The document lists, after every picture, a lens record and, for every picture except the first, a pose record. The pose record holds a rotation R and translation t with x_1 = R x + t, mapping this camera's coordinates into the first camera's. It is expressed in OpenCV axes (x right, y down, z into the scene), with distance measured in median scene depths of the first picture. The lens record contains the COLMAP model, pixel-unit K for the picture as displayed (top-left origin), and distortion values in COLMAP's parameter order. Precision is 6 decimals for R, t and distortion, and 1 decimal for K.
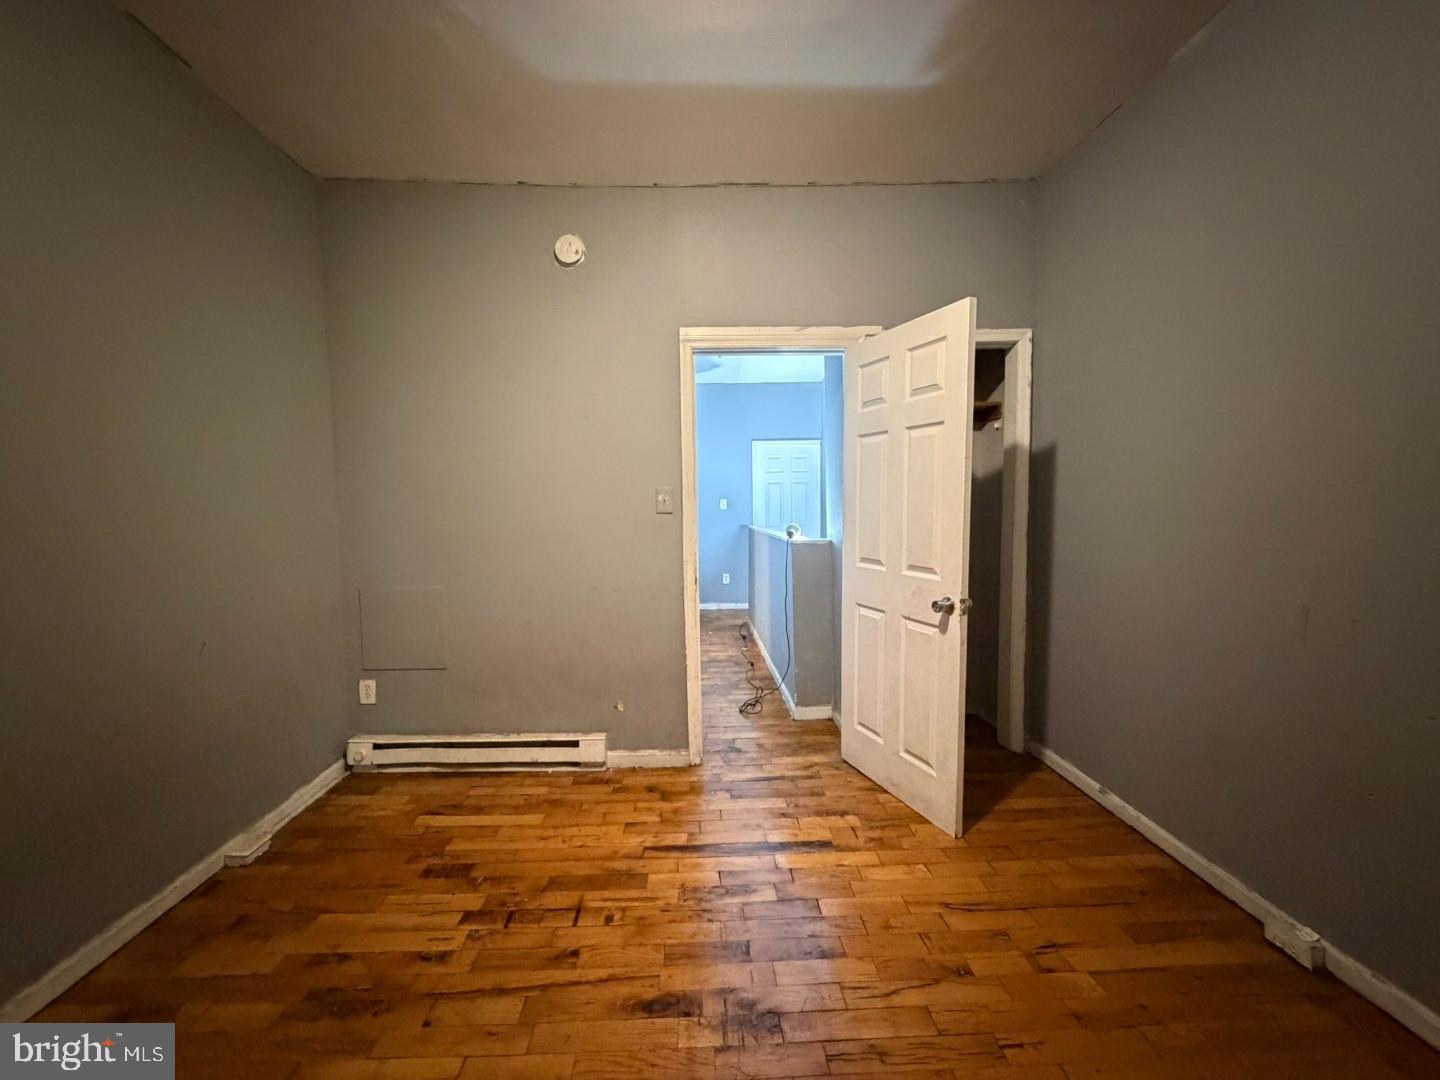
lens RADIAL K [[576.6, 0, 713.2], [0, 576.6, 542.6], [0, 0, 1]] dist [-0.000097, -0.000296]
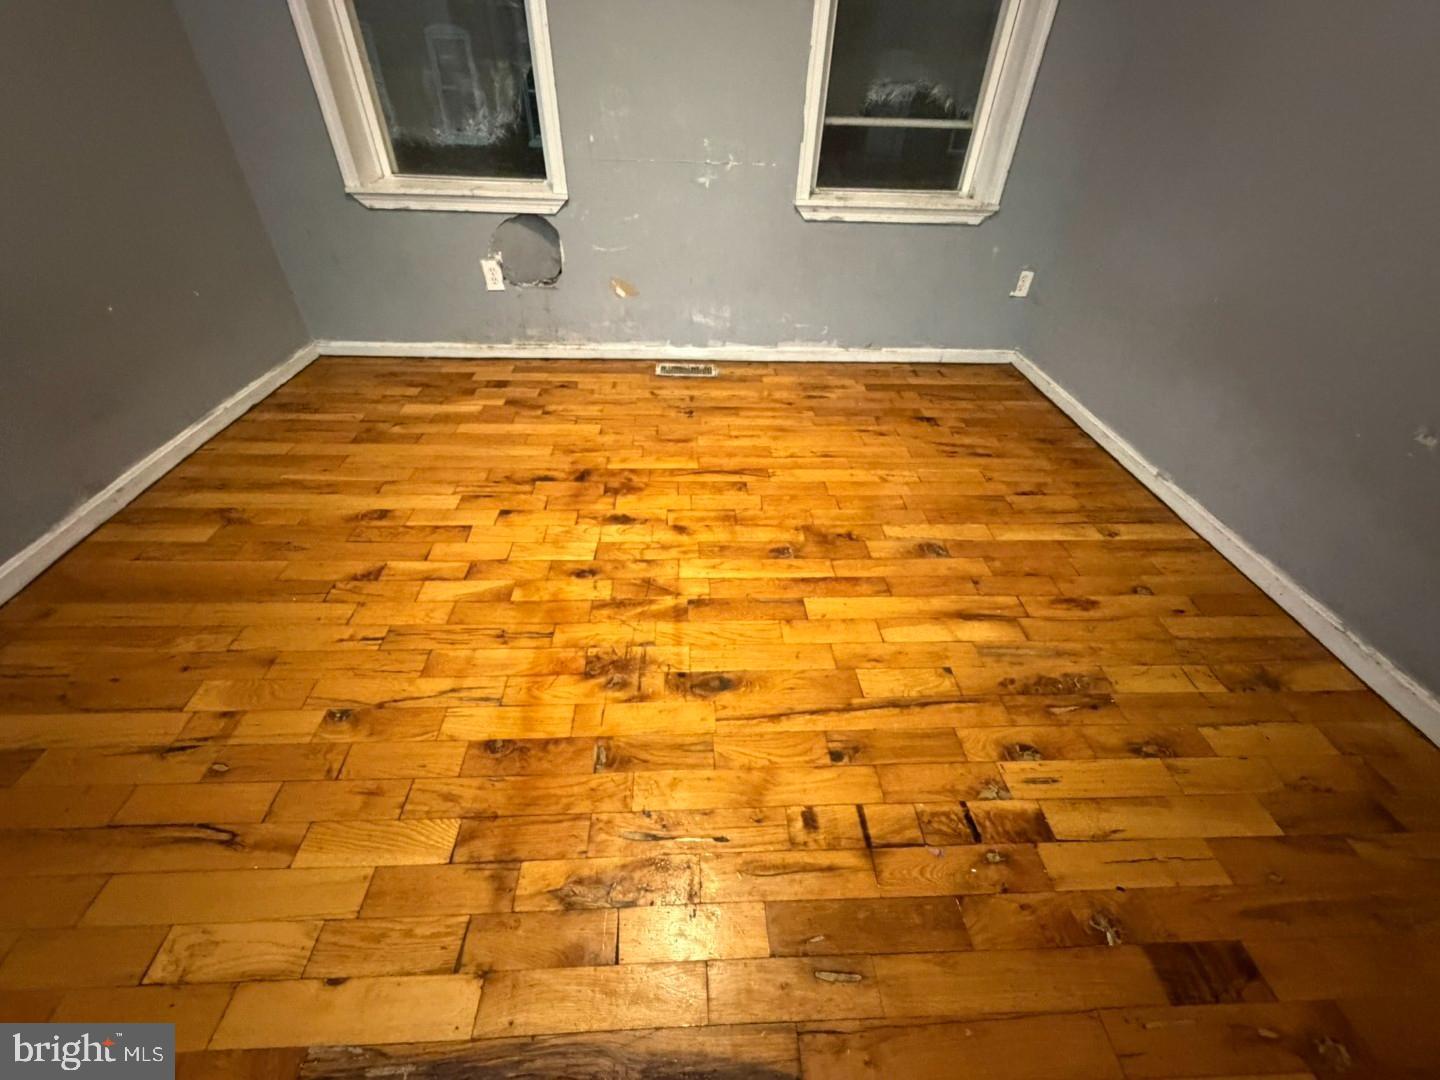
lens RADIAL K [[576.6, 0, 713.2], [0, 576.6, 542.6], [0, 0, 1]] dist [-0.000097, -0.000296]
pose [[-0.999816, -0.004924, -0.018524, -0.072595], [-0.016175, 0.735243, 0.677611, 0.017064], [0.010282, 0.677786, -0.735187, 1.431279]]
